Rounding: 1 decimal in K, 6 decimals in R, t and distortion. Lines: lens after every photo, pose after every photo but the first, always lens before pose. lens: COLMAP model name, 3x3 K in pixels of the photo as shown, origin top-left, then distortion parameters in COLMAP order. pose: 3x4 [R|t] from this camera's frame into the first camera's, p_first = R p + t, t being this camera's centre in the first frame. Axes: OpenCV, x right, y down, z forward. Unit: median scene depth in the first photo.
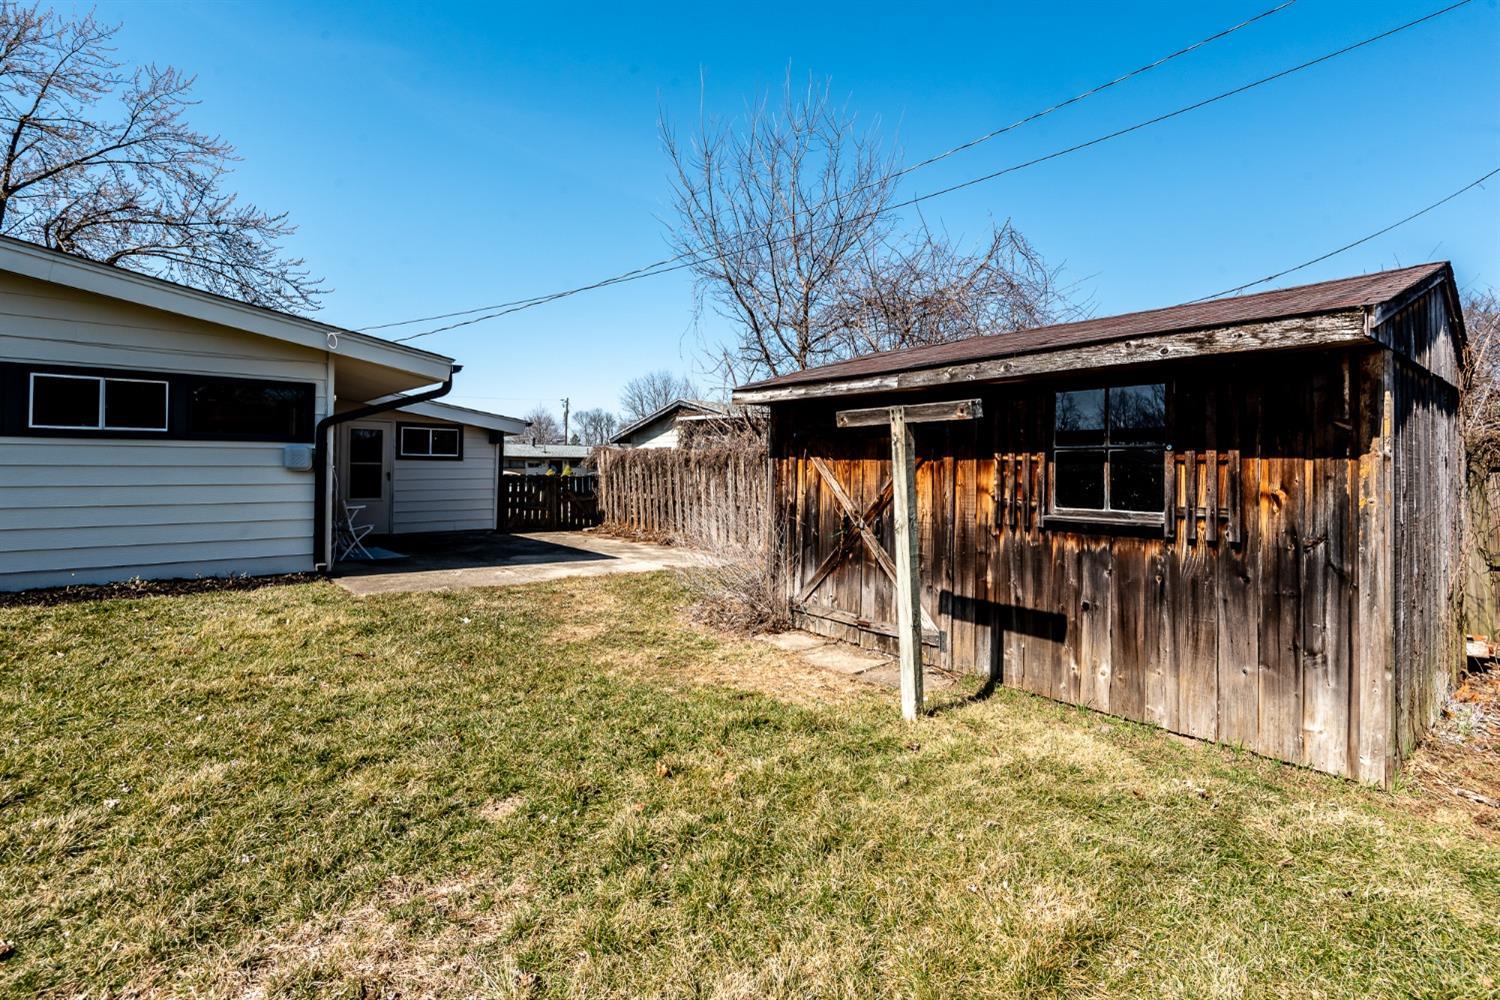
lens RADIAL K [[694.1, 0, 757.1], [0, 694.1, 460.6], [0, 0, 1]] dist [0.000599, 0.000534]
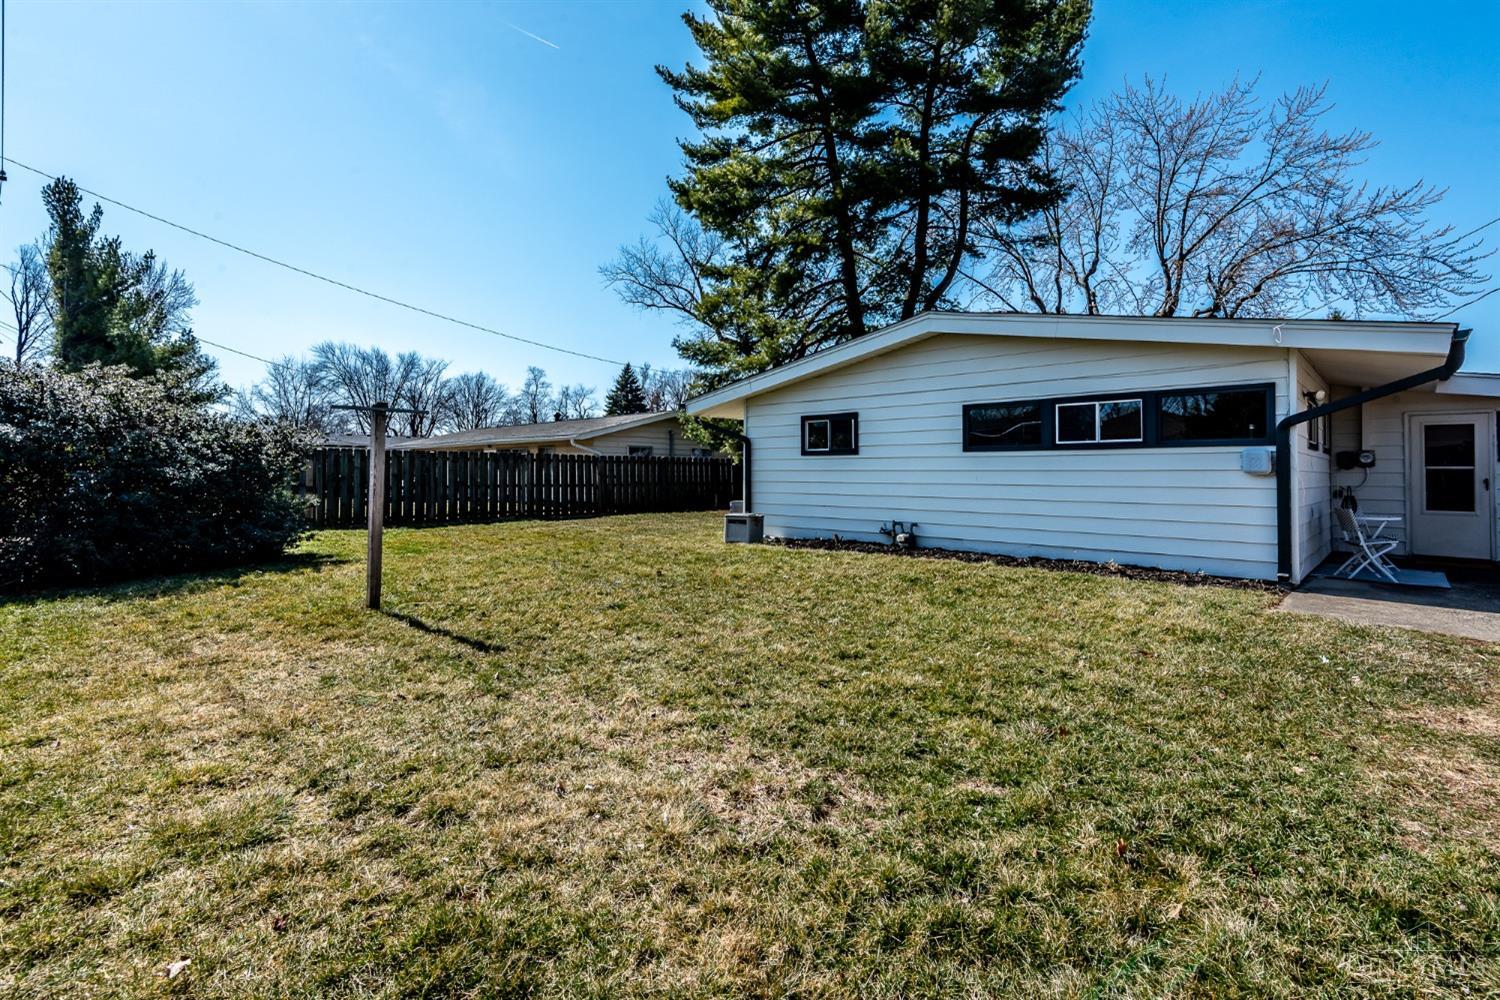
lens RADIAL K [[694.1, 0, 757.1], [0, 694.1, 460.6], [0, 0, 1]] dist [0.000599, 0.000534]
pose [[0.112239, -0.020134, -0.993477, 0.222558], [0.008297, 0.999779, -0.019324, 0.008007], [0.993647, -0.006074, 0.112381, 0.188965]]
